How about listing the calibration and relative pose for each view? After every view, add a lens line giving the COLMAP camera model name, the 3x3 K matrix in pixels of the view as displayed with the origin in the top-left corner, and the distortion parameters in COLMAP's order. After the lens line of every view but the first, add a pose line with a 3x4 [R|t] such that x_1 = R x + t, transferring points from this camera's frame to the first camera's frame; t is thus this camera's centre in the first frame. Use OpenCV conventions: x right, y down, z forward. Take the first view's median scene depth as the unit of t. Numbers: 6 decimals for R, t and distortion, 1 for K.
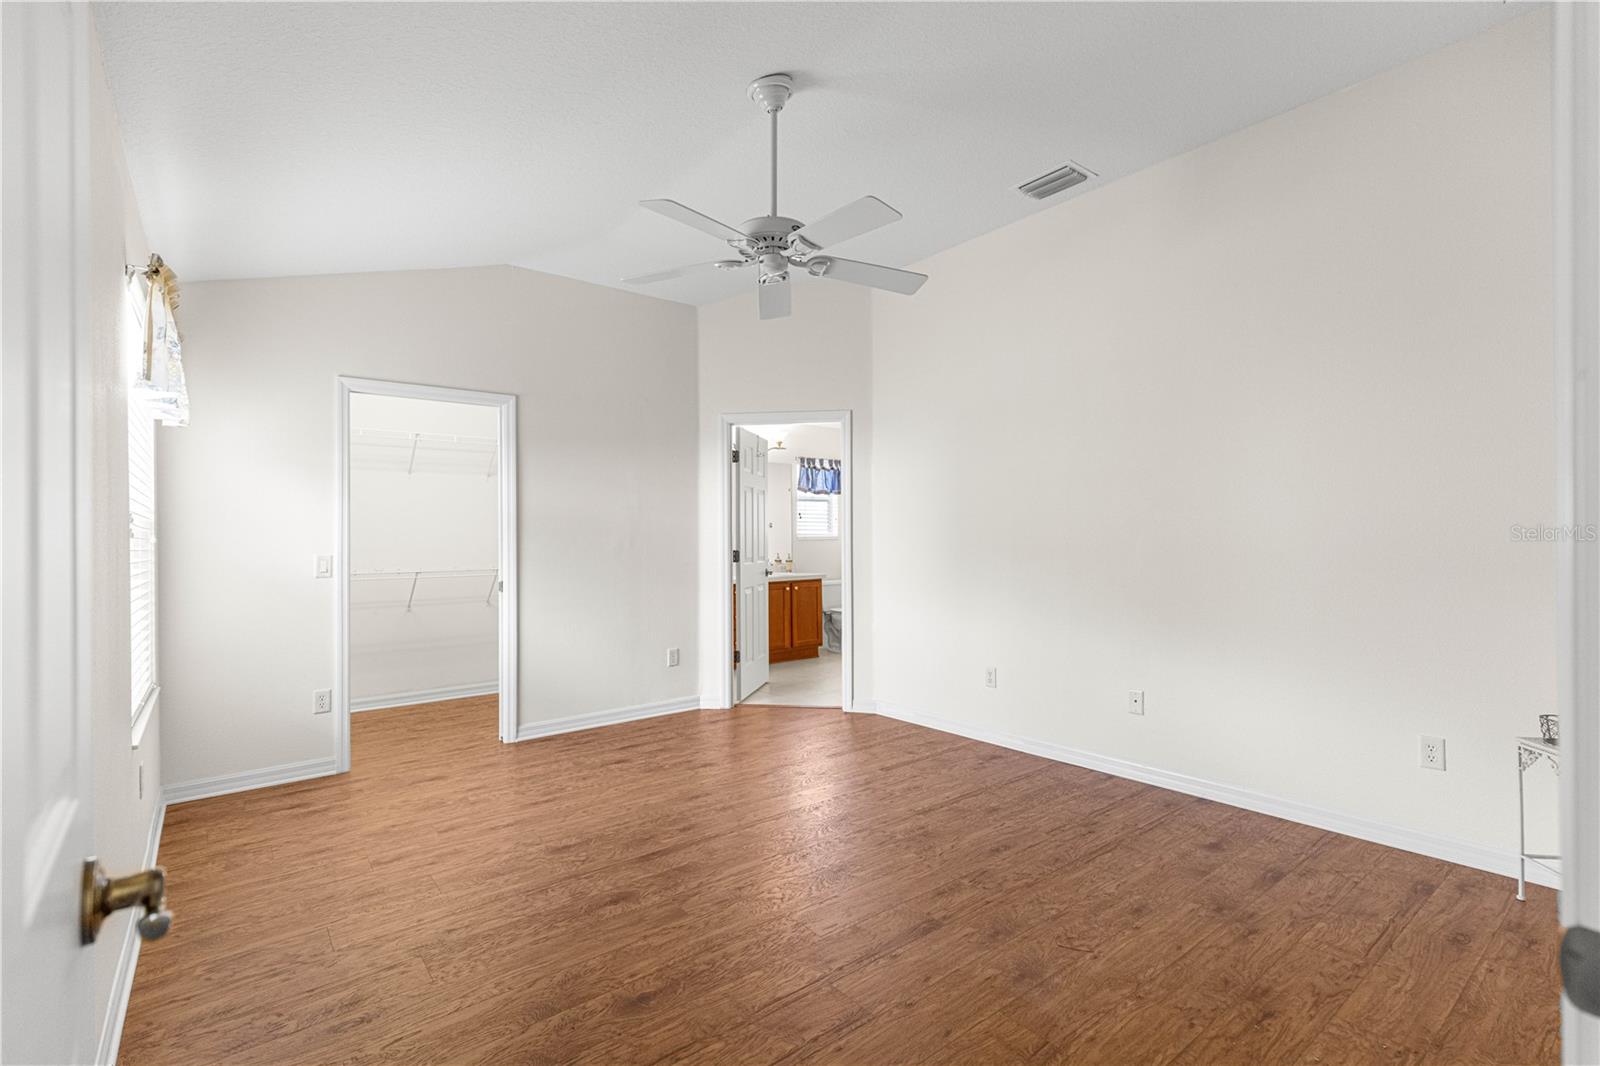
lens RADIAL K [[725.8, 0, 806.7], [0, 725.8, 539.5], [0, 0, 1]] dist [0.004177, -0.000439]
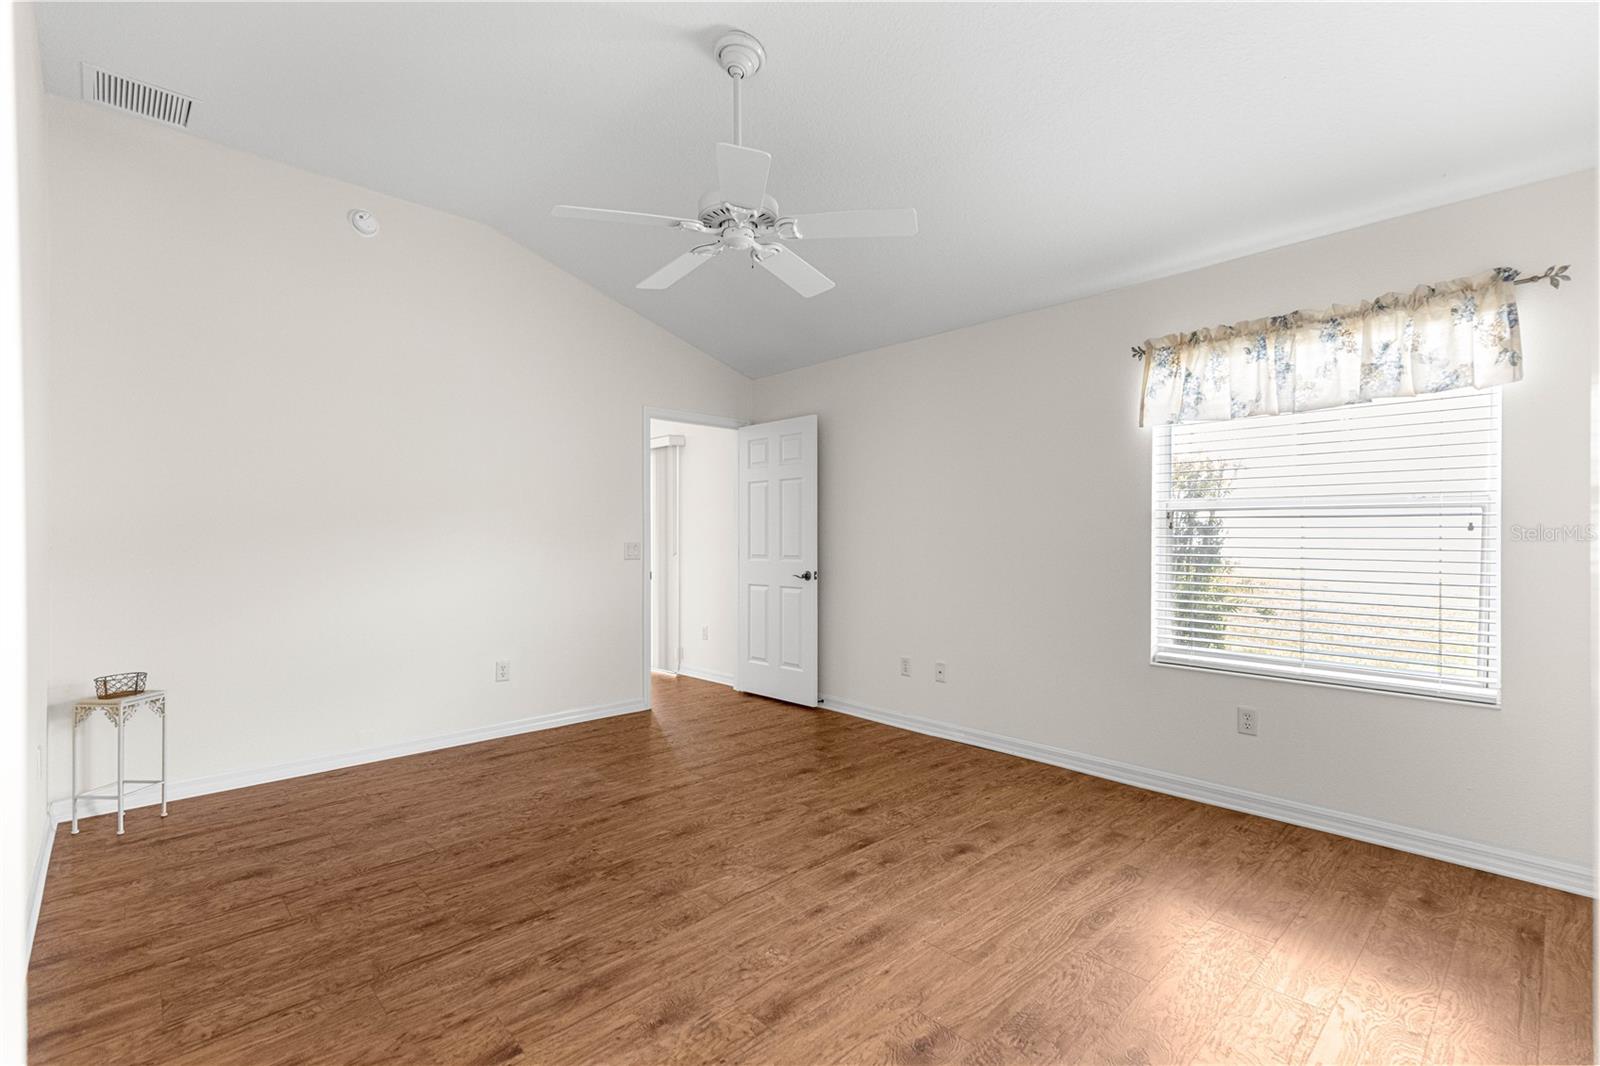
lens RADIAL K [[725.8, 0, 806.7], [0, 725.8, 539.5], [0, 0, 1]] dist [0.004177, -0.000439]
pose [[-0.996412, 0.008302, -0.084223, -0.050808], [0.008071, 0.999963, 0.003081, 0.007228], [0.084246, 0.002390, -0.996442, 1.922911]]
